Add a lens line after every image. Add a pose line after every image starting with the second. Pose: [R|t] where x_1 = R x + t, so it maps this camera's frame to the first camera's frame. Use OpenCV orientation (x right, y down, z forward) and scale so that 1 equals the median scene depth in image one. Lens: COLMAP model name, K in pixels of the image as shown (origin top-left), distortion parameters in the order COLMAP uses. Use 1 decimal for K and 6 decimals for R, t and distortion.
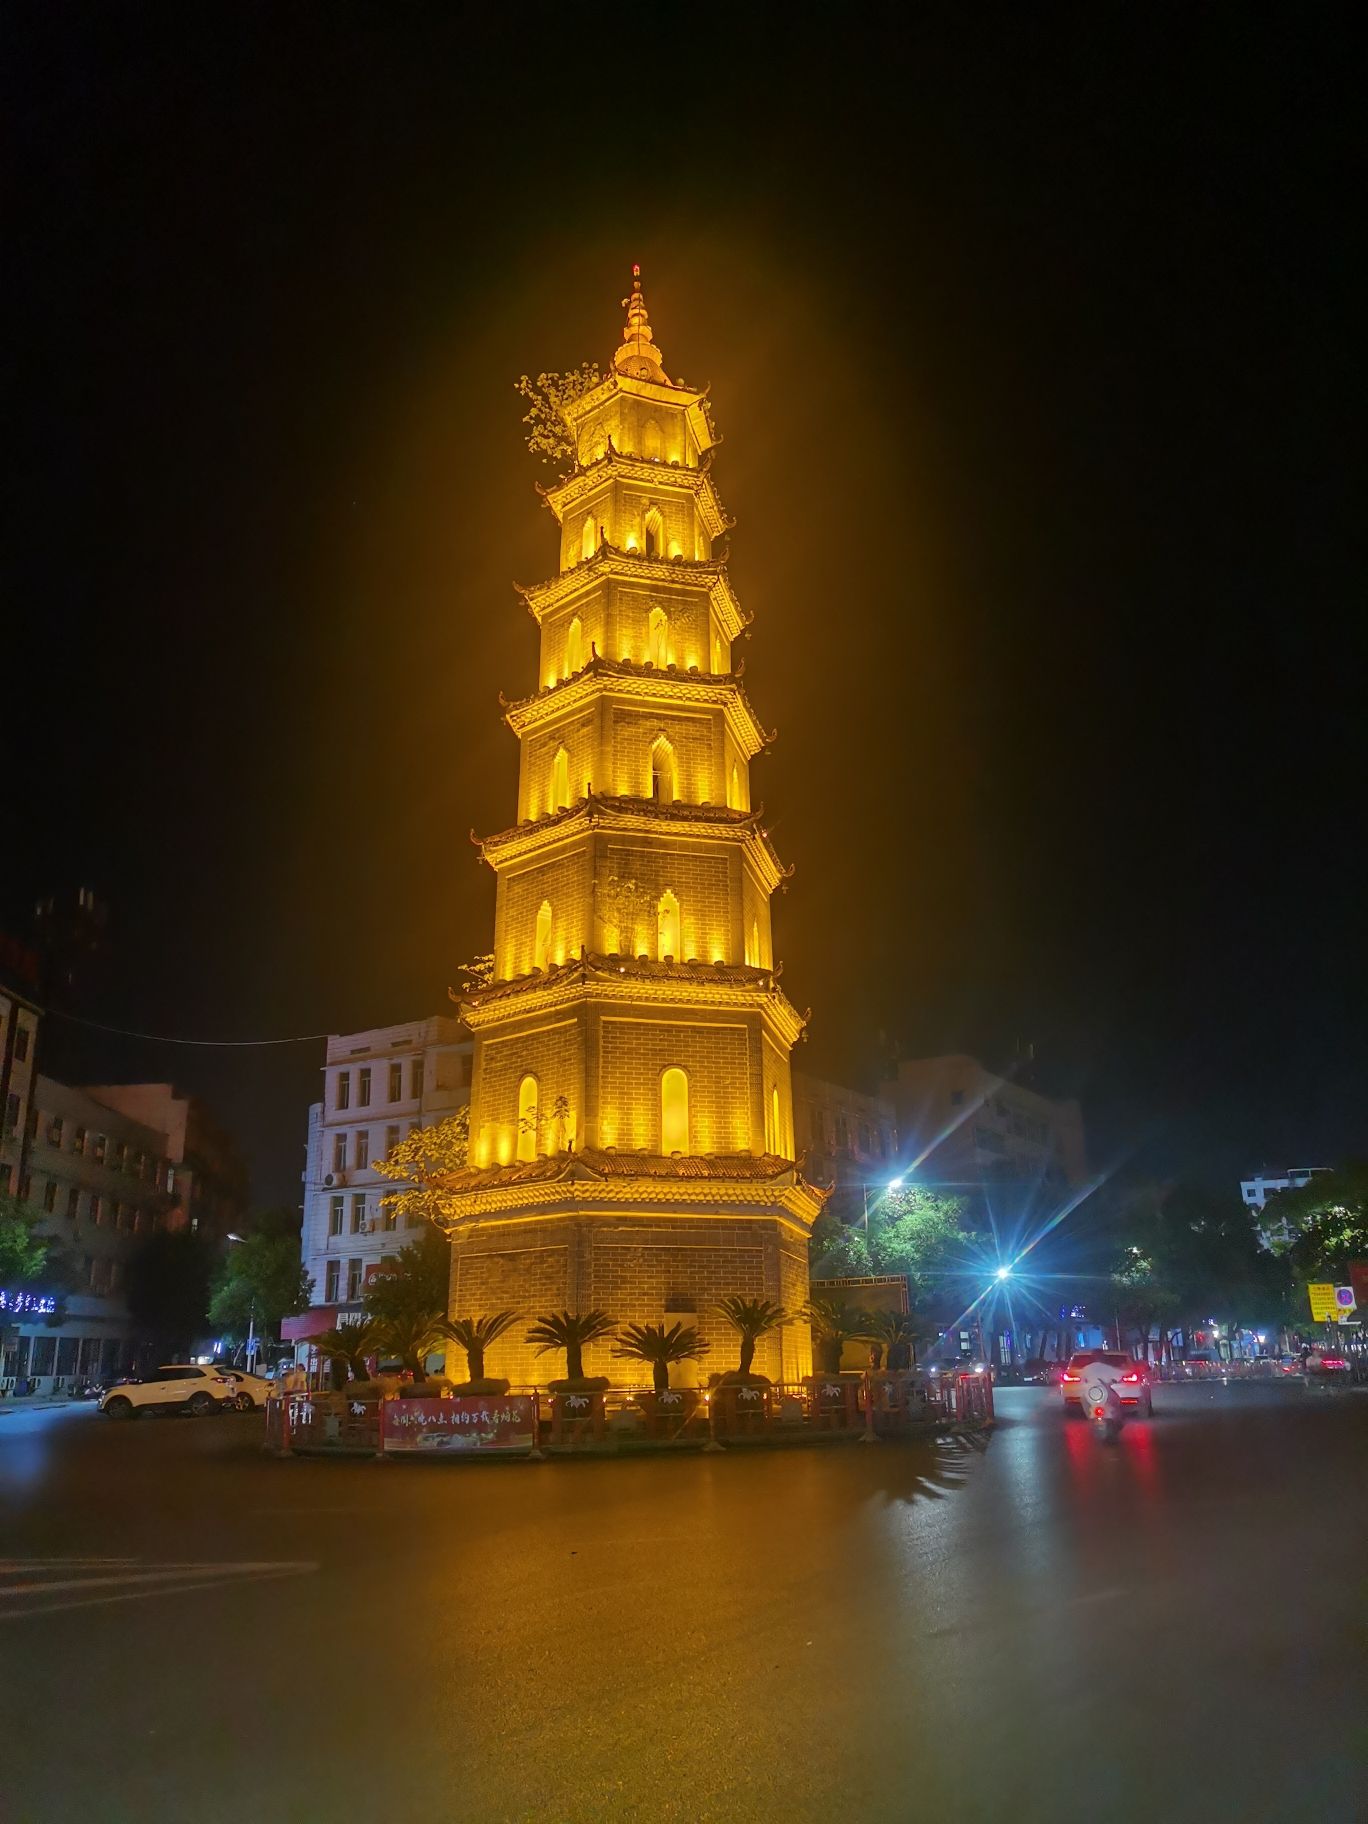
lens RADIAL K [[1361.1, 0, 684.0], [0, 1361.1, 912.0], [0, 0, 1]] dist [0.044072, 0.000512]
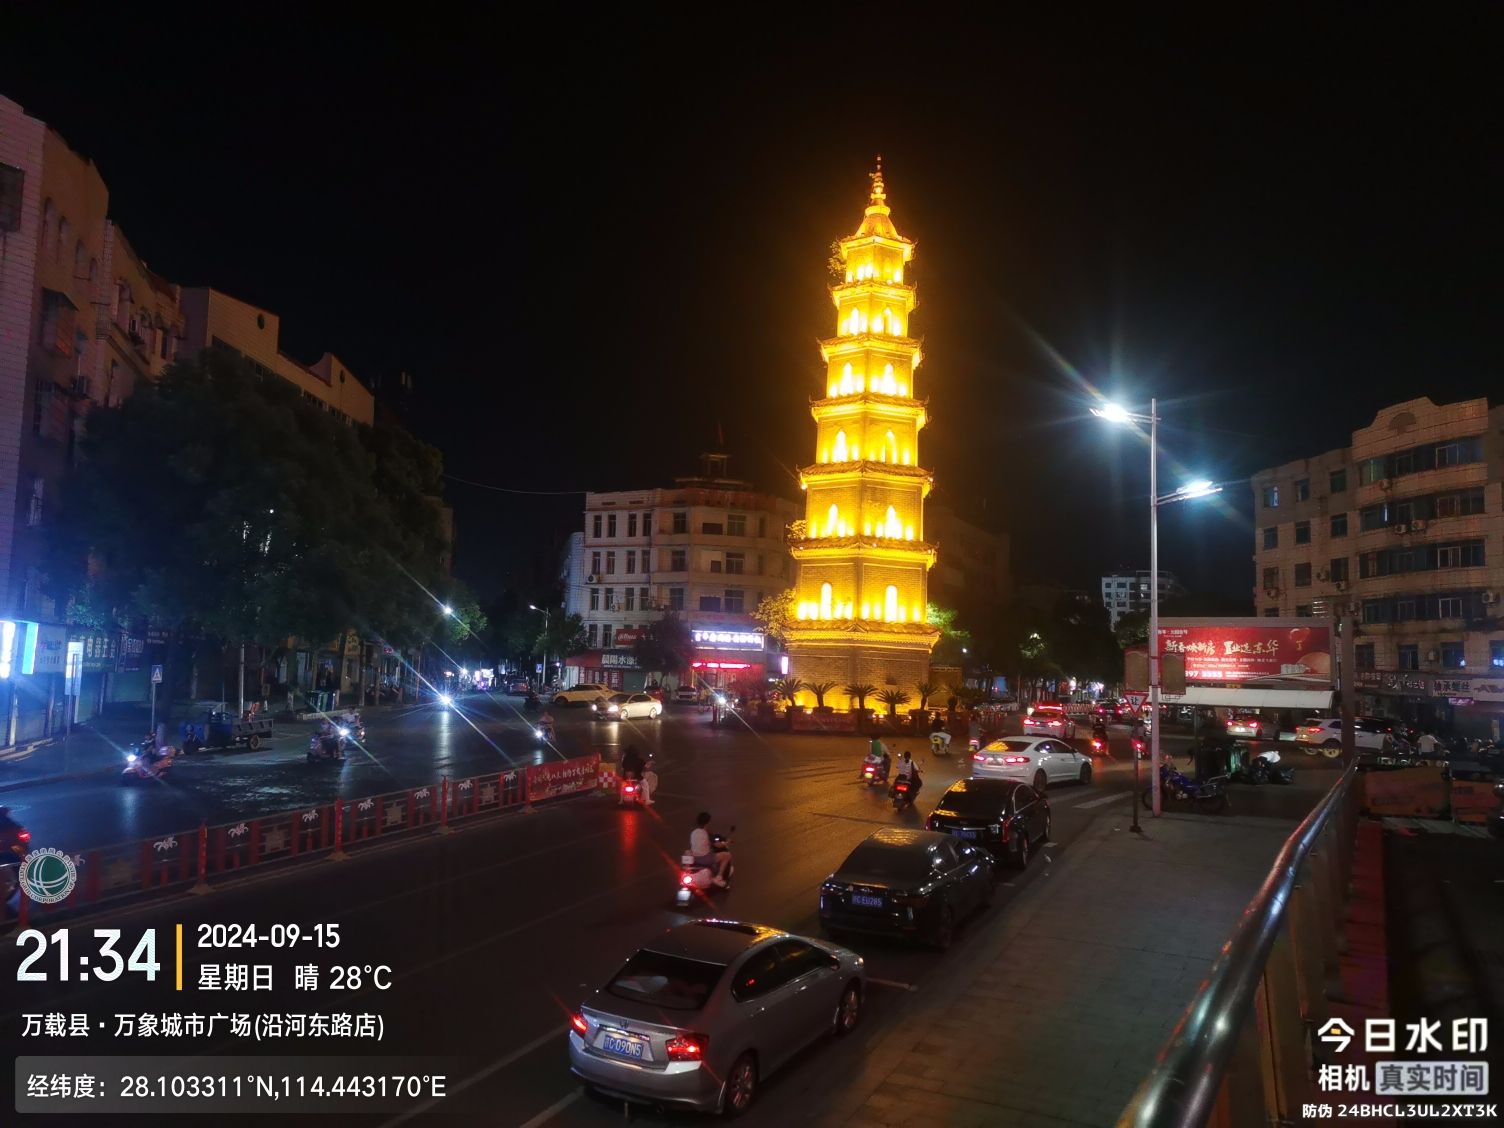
lens RADIAL K [[1122.3, 0, 751.8], [0, 1122.3, 577.4], [0, 0, 1]] dist [0.044072, 0.000512]
pose [[0.994826, 0.061779, 0.080655, -0.373116], [-0.078460, 0.971517, 0.223604, -0.291388], [-0.064543, -0.228775, 0.971337, -0.808411]]
